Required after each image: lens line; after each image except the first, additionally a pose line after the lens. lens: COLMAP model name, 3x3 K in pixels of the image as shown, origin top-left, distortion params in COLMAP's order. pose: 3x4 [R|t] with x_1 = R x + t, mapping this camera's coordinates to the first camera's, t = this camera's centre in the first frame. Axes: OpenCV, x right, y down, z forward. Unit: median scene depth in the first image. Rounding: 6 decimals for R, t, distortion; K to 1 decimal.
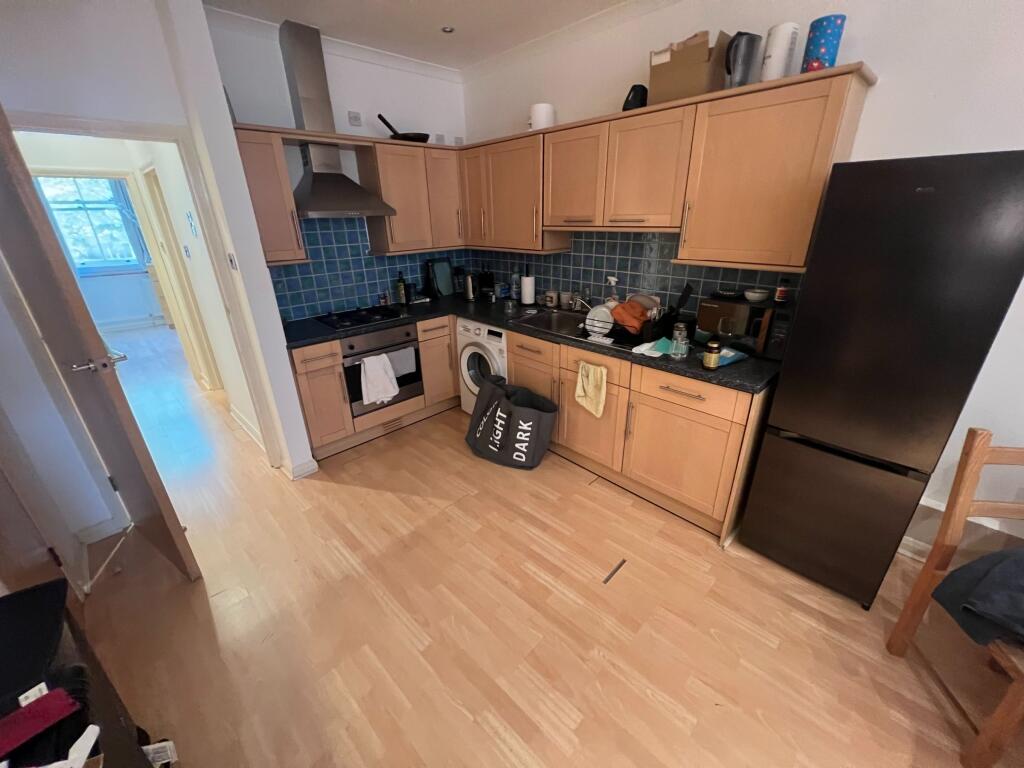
lens RADIAL K [[411.7, 0, 513.6], [0, 411.7, 385.4], [0, 0, 1]] dist [0.000006, -0.000321]
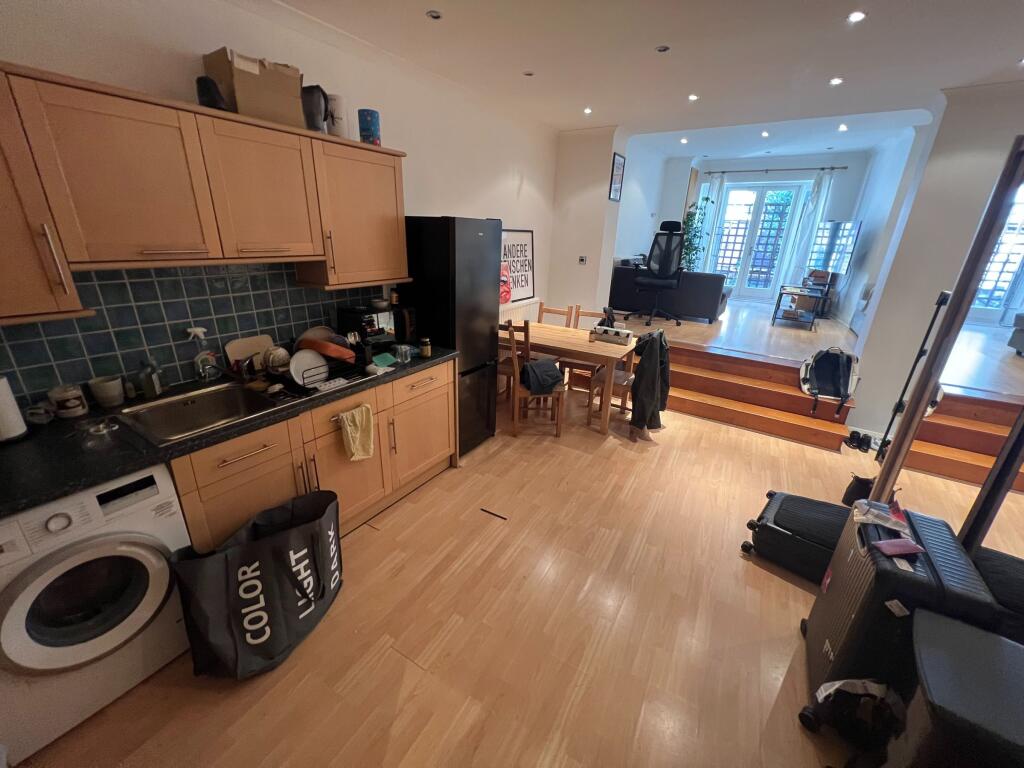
lens RADIAL K [[411.7, 0, 509.7], [0, 411.7, 386.3], [0, 0, 1]] dist [0.000006, -0.000321]
pose [[-0.242940, -0.331612, 0.911600, -0.591545], [0.350149, 0.846418, 0.401215, -0.285806], [-0.904642, 0.416666, -0.089515, 0.648495]]
